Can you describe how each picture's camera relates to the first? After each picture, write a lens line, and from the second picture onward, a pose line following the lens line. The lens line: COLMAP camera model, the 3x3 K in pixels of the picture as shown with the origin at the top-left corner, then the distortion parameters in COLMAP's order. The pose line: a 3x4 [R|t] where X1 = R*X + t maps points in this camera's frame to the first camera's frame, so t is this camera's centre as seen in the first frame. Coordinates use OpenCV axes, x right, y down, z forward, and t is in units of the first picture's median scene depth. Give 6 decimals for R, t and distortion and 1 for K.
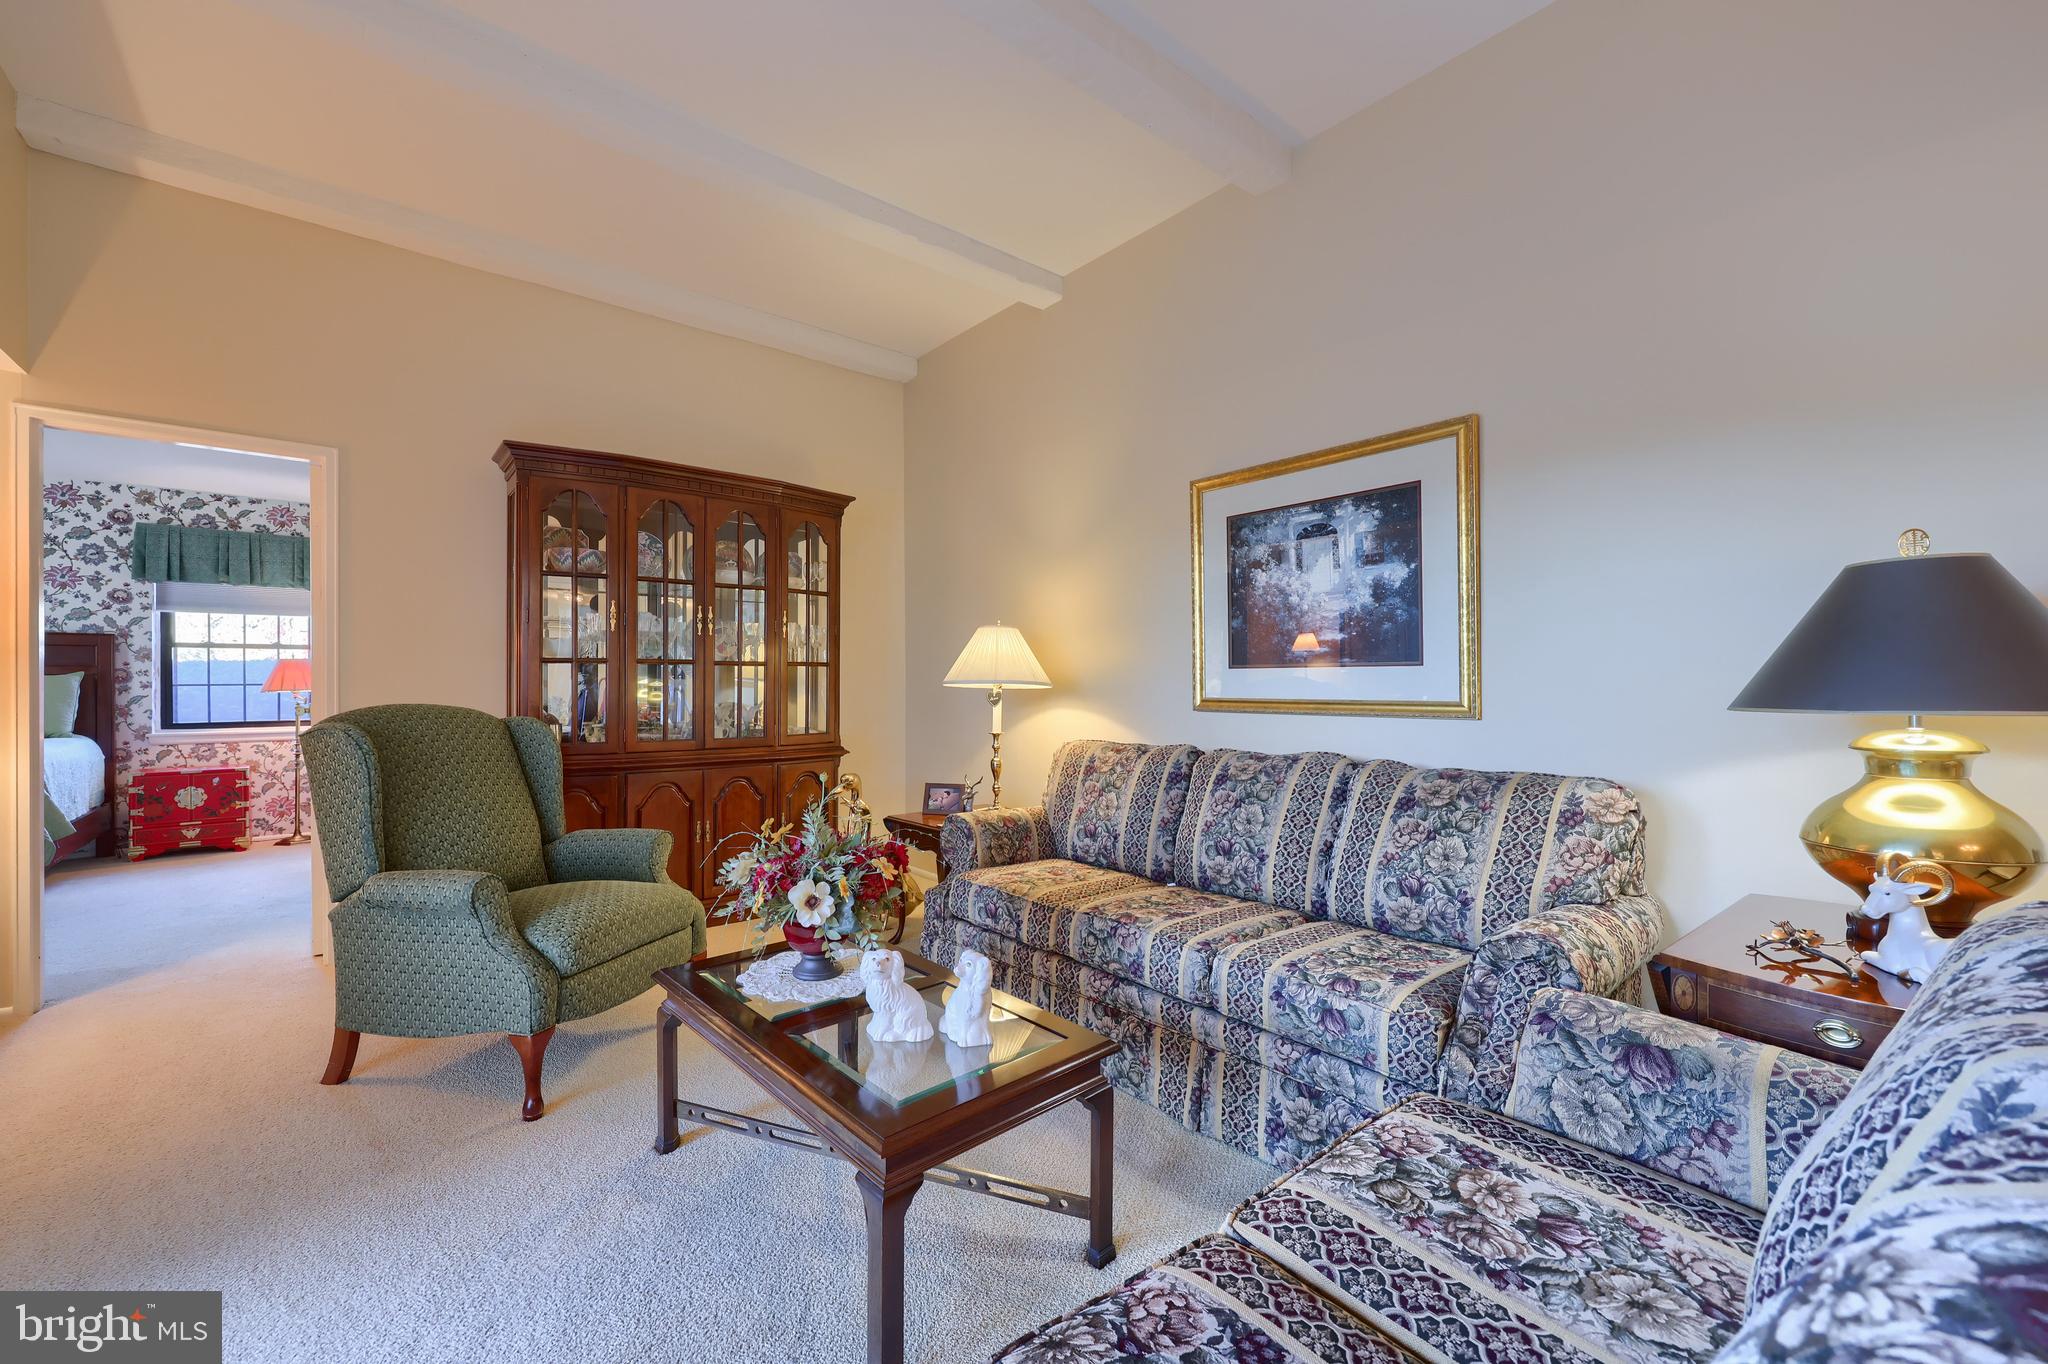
lens RADIAL K [[837.0, 0, 1014.6], [0, 837.0, 678.0], [0, 0, 1]] dist [-0.000081, -0.000033]
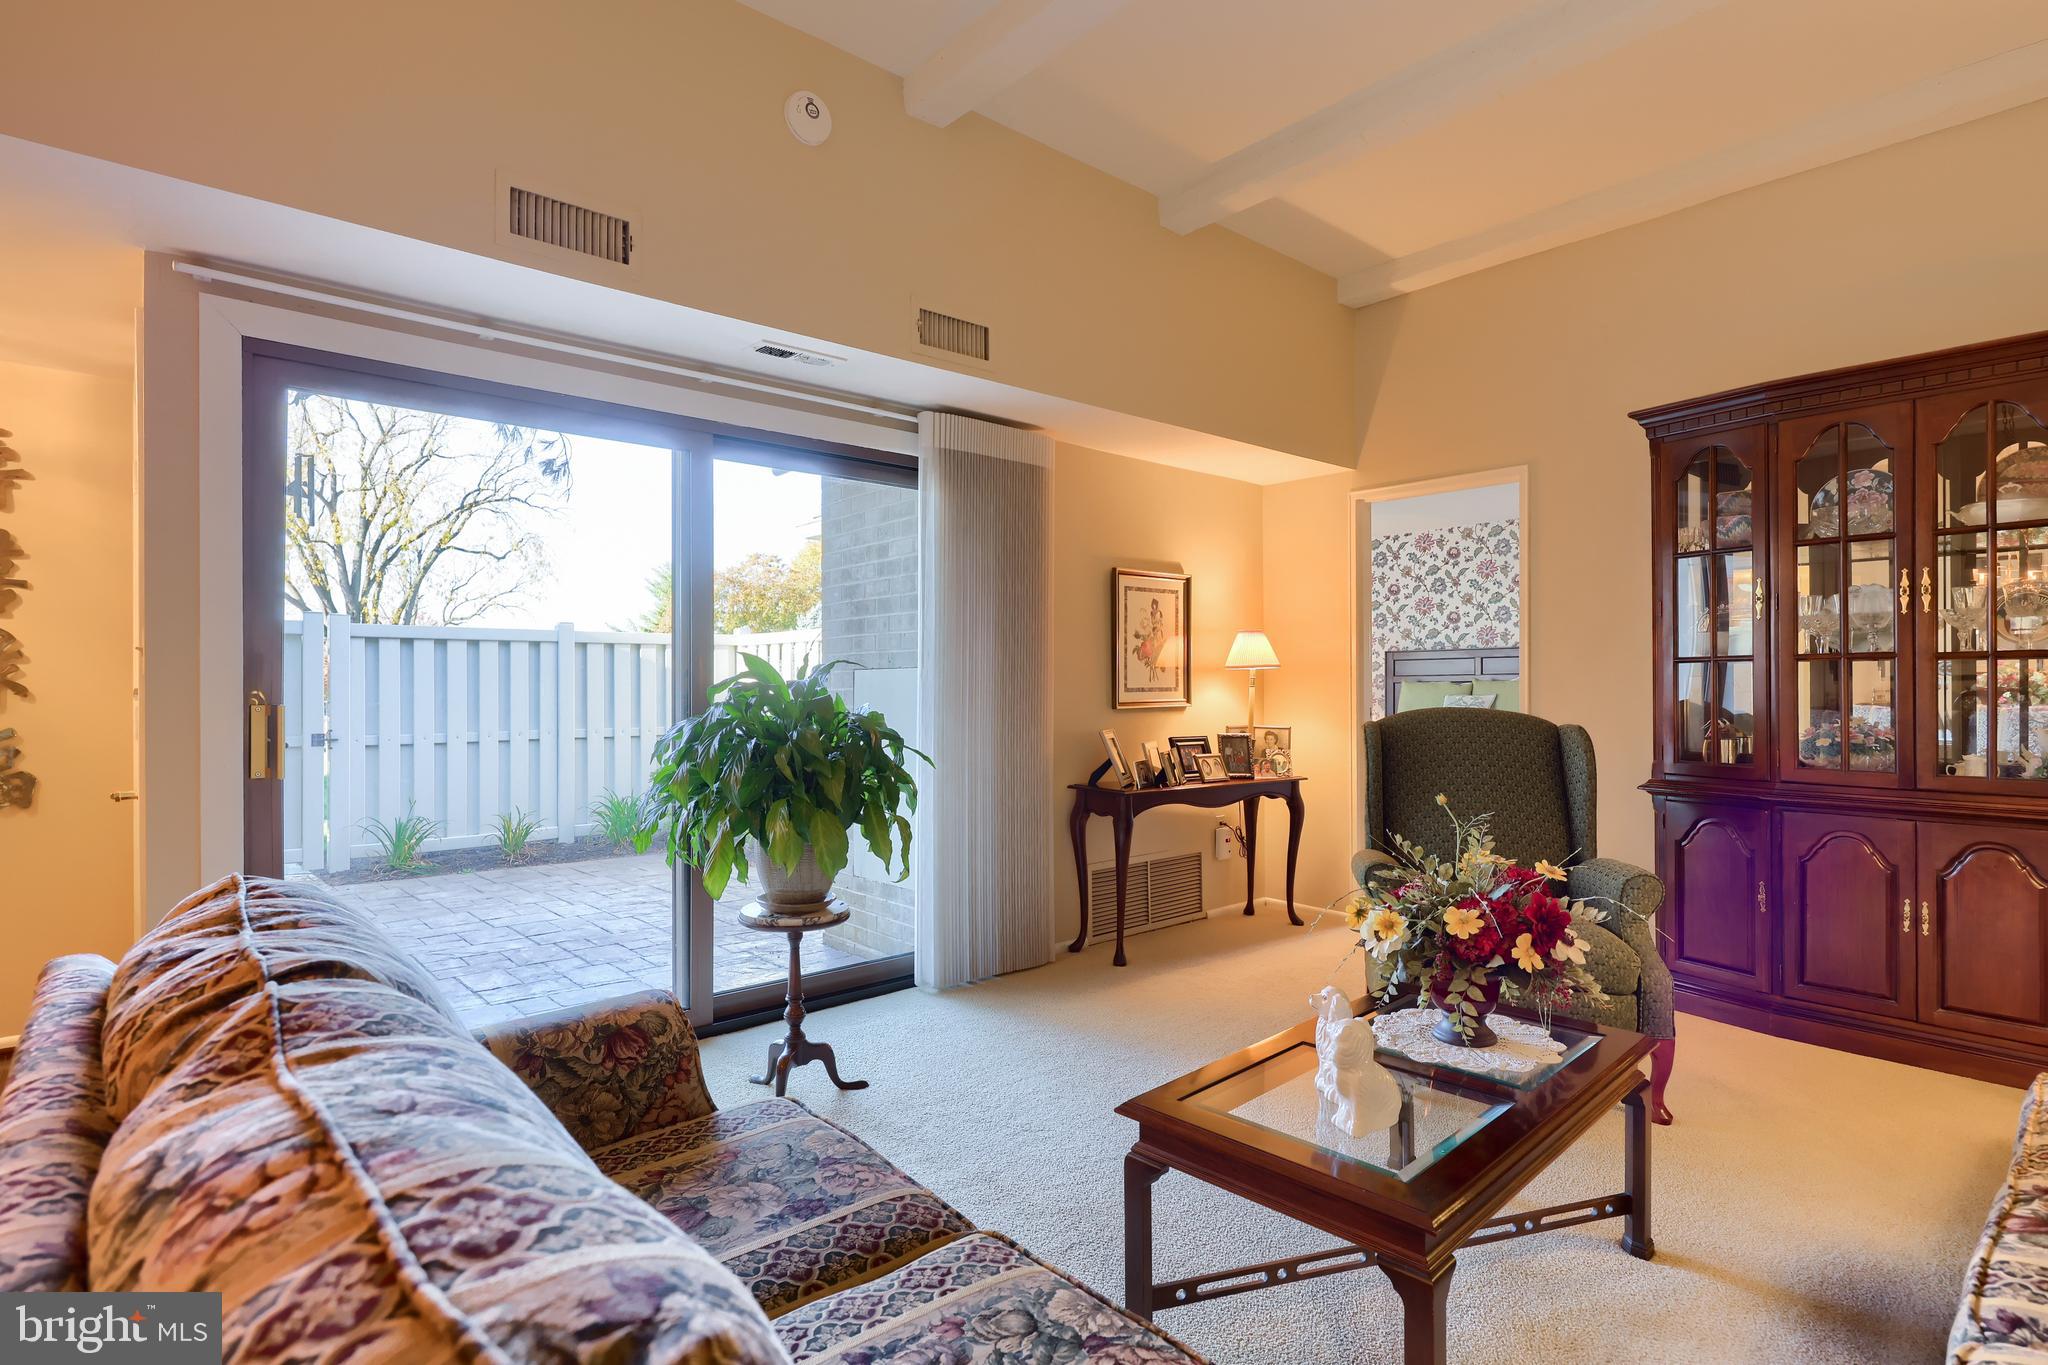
lens RADIAL K [[1028.3, 0, 1015.8], [0, 1028.3, 685.4], [0, 0, 1]] dist [0.004340, 0.000434]
pose [[0.021223, 0.001301, -0.999774, 0.457447], [0.007537, 0.999971, 0.001461, -0.001389], [0.999746, -0.007566, 0.021212, 0.312282]]
